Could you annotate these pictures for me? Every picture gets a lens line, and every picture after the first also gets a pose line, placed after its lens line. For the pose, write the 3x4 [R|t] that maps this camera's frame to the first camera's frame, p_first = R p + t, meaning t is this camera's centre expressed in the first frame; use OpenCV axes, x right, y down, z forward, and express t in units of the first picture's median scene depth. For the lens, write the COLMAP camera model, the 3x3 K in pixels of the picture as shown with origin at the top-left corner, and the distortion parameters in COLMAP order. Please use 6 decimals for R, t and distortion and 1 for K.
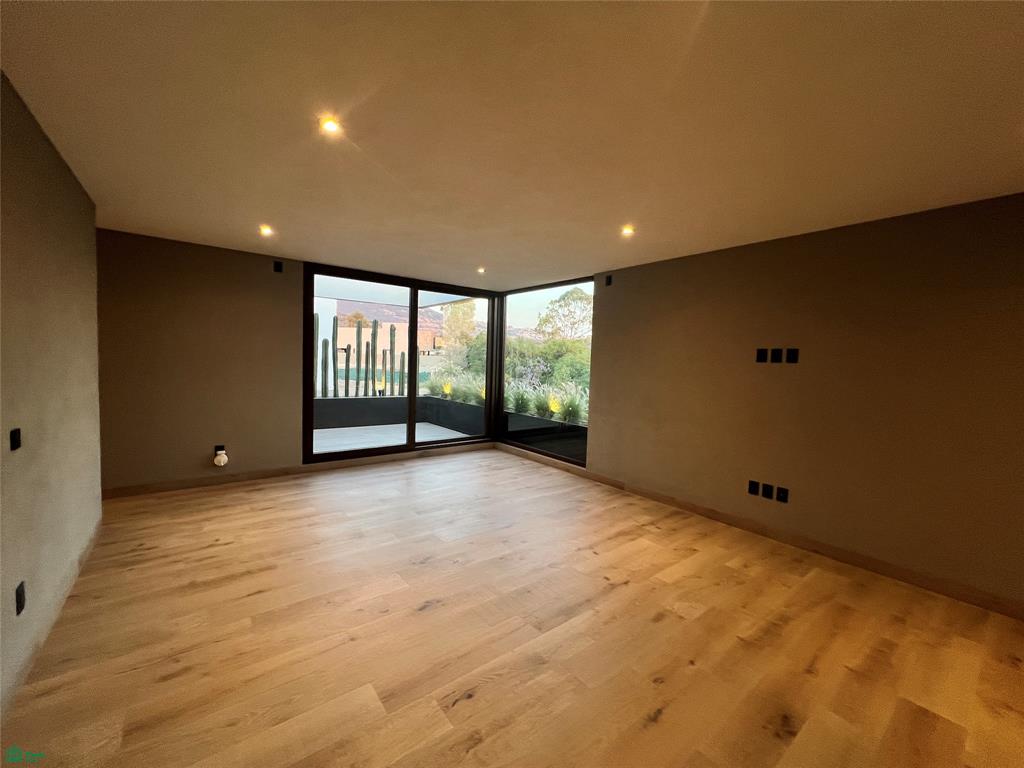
lens RADIAL K [[411.5, 0, 512.0], [0, 411.5, 384.0], [0, 0, 1]] dist [0.001293, 0.000162]
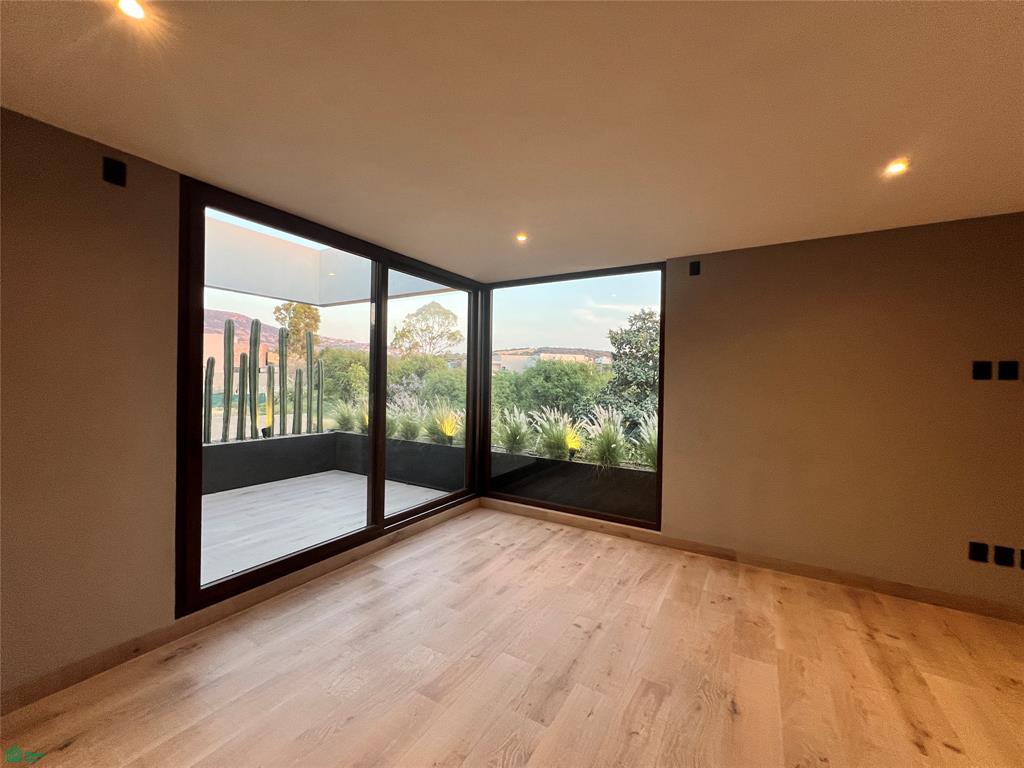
lens RADIAL K [[414.3, 0, 512.0], [0, 414.3, 384.0], [0, 0, 1]] dist [0.002400, 0.000545]
pose [[0.934224, -0.018055, 0.356229, -0.255341], [0.032034, 0.998929, -0.033383, -0.027051], [-0.355245, 0.042599, 0.933802, 0.345598]]
